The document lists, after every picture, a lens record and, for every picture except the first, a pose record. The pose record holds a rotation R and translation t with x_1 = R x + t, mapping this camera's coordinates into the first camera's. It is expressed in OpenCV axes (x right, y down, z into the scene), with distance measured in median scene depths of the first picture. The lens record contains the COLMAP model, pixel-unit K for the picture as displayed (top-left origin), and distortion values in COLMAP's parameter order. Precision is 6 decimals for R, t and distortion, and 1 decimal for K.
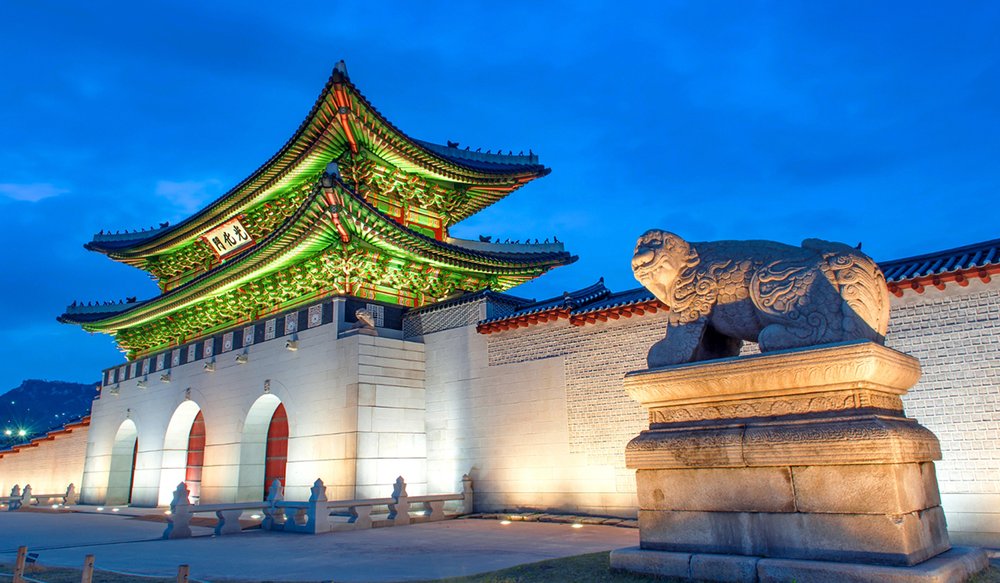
lens RADIAL K [[711.8, 0, 500.0], [0, 711.8, 291.5], [0, 0, 1]] dist [-0.033161, -0.000681]
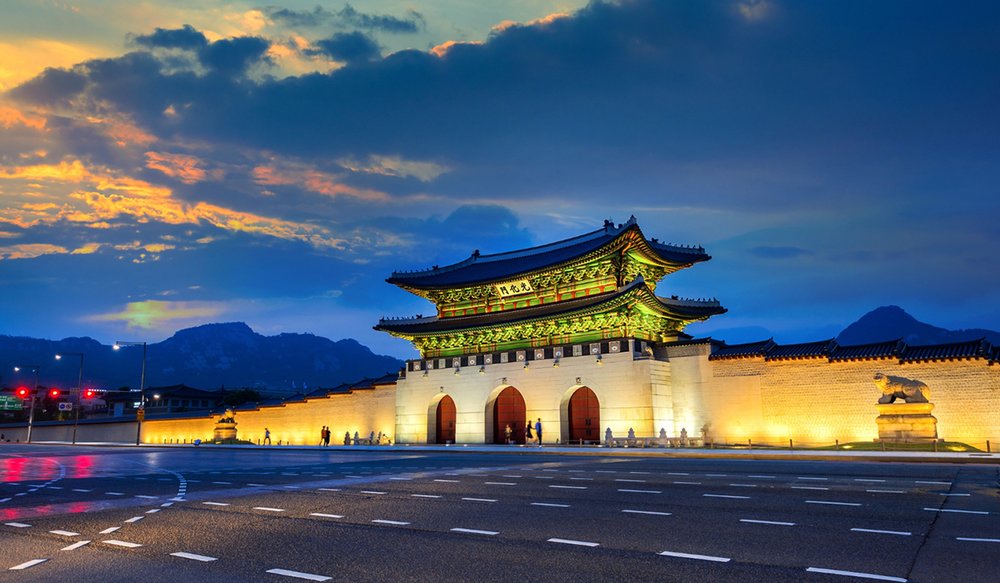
lens RADIAL K [[728.5, 0, 499.2], [0, 728.5, 300.1], [0, 0, 1]] dist [0.011770, -0.001903]
pose [[0.998706, 0.028457, 0.042141, -0.699421], [-0.031112, 0.997481, 0.063747, -0.222689], [-0.040221, -0.064976, 0.997076, -1.027174]]
